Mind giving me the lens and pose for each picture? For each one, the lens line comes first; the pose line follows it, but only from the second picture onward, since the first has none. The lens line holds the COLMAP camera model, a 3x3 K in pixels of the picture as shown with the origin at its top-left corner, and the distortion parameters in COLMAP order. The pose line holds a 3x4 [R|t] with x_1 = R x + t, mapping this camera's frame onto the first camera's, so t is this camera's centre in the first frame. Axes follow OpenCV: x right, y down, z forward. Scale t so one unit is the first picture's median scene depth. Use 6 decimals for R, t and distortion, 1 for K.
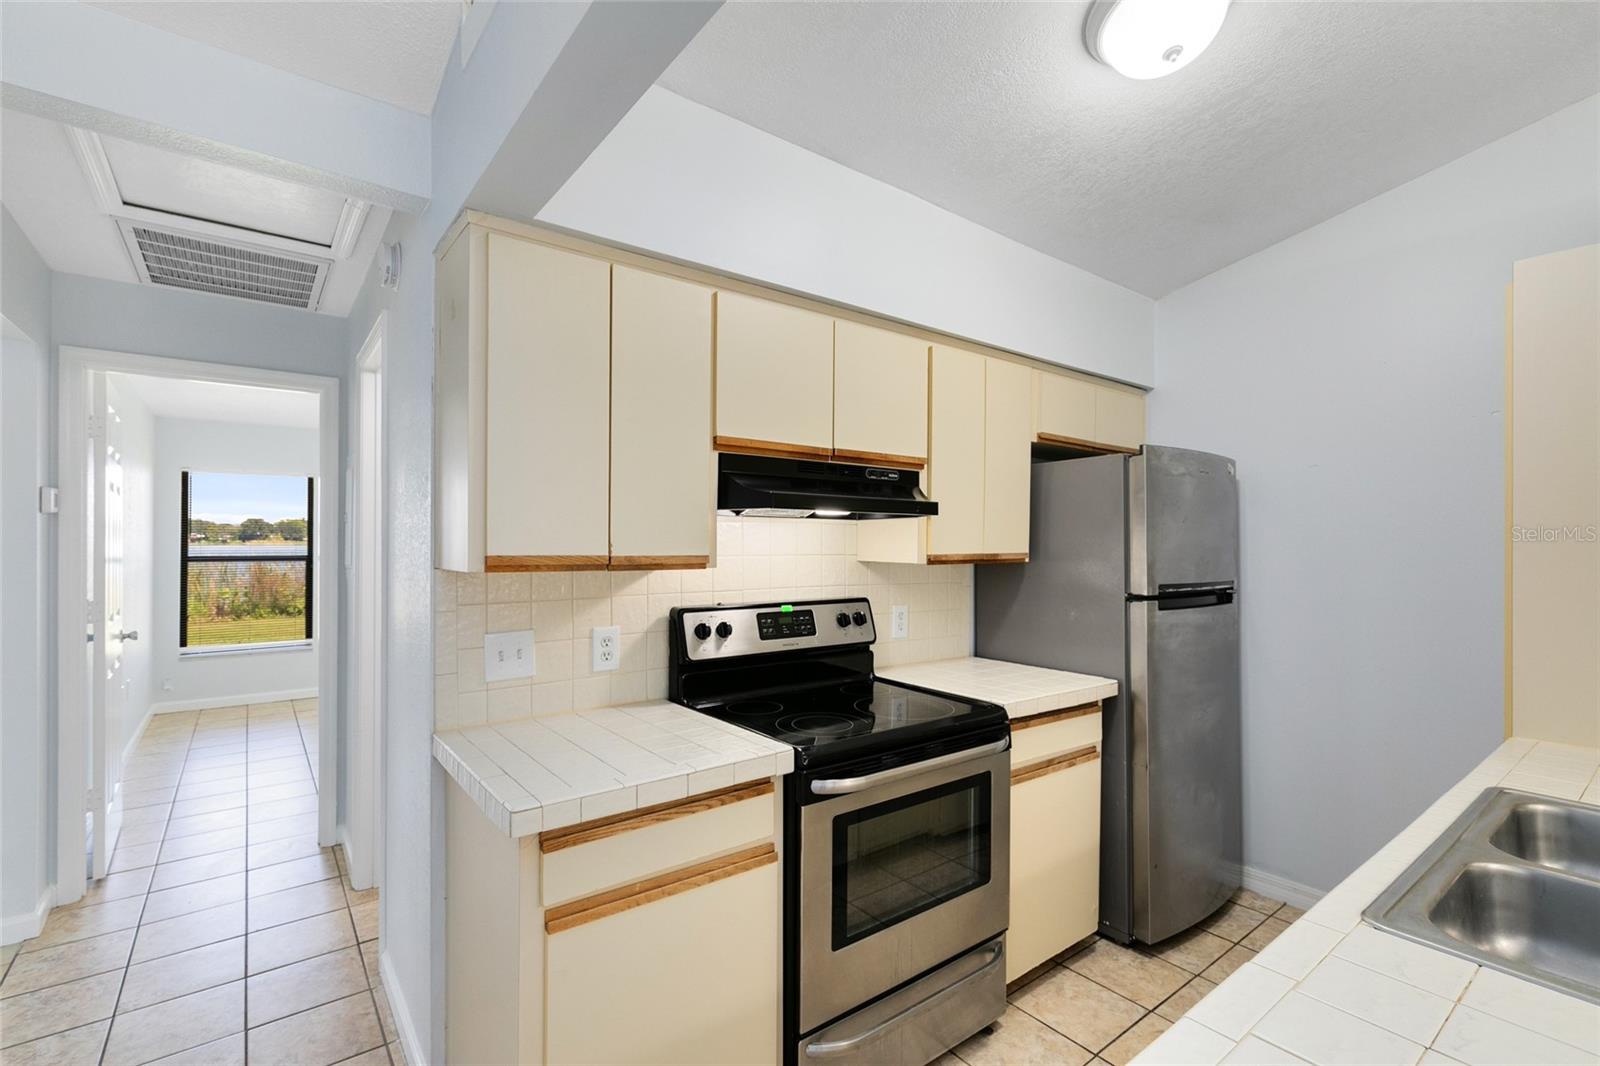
lens RADIAL K [[726.2, 0, 802.0], [0, 726.2, 538.8], [0, 0, 1]] dist [0.017961, 0.000832]
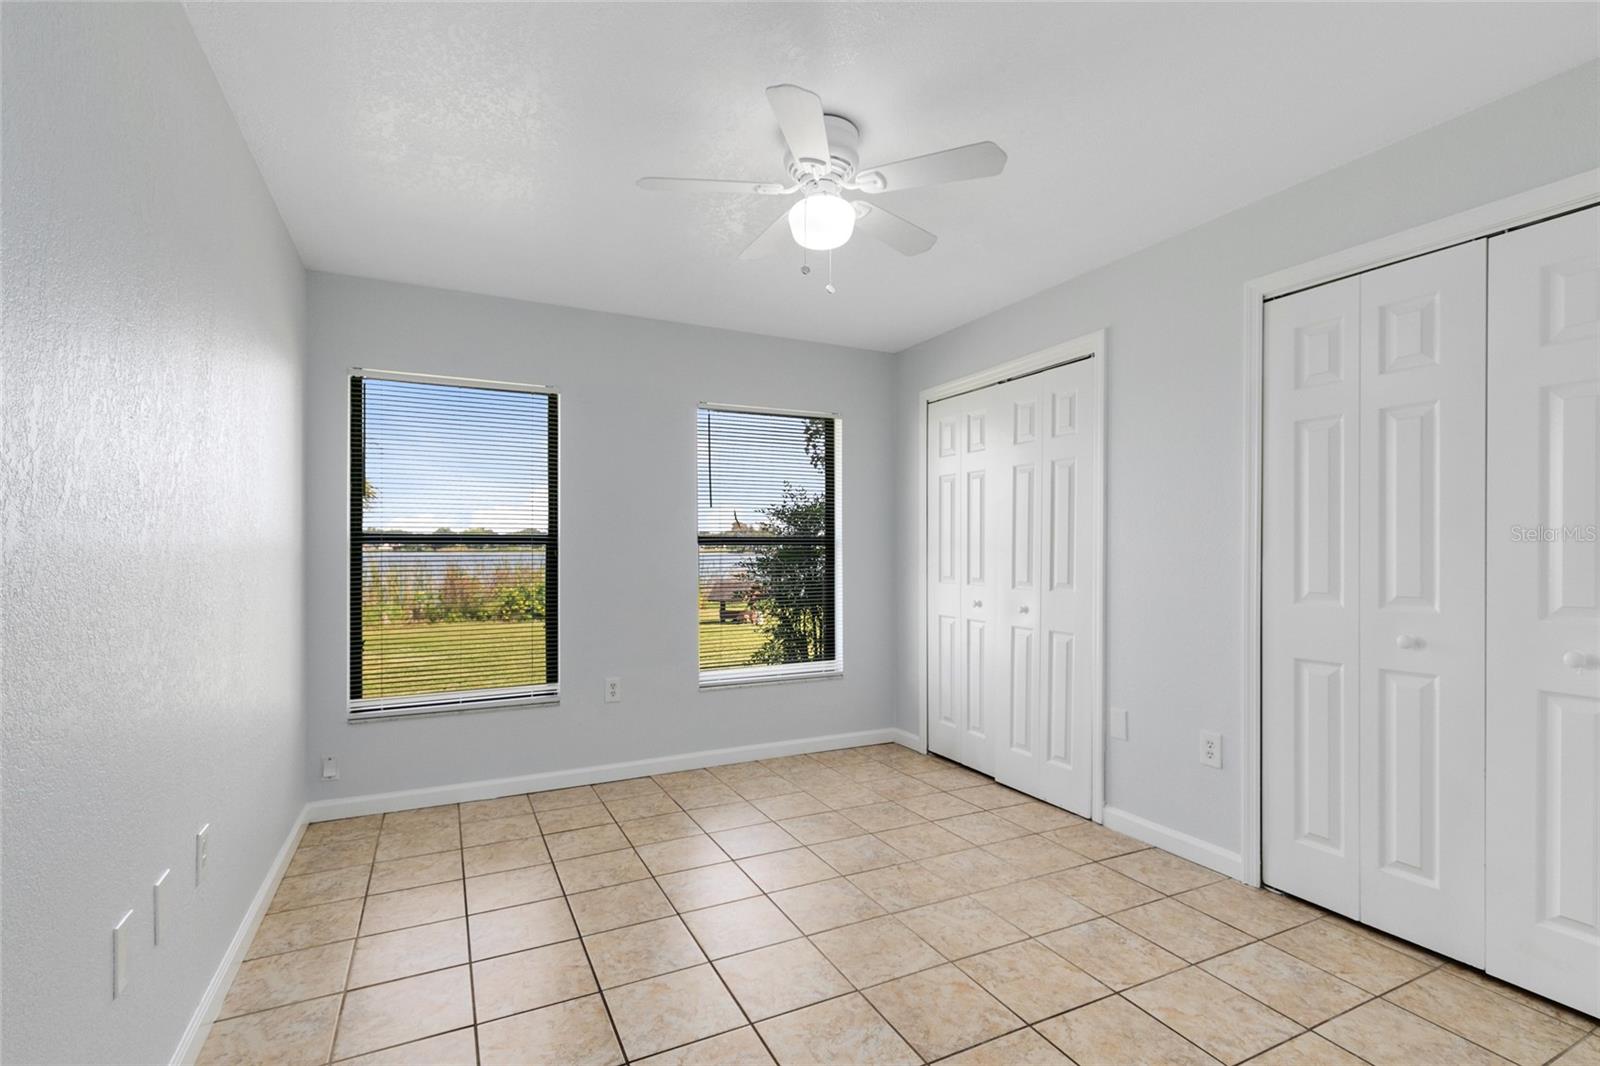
lens RADIAL K [[726.2, 0, 797.0], [0, 726.2, 542.8], [0, 0, 1]] dist [0.017961, 0.000832]
pose [[0.982085, -0.004849, -0.188375, -0.381956], [0.004147, 0.999983, -0.004121, 0.031674], [0.188392, 0.003266, 0.982089, 0.485075]]
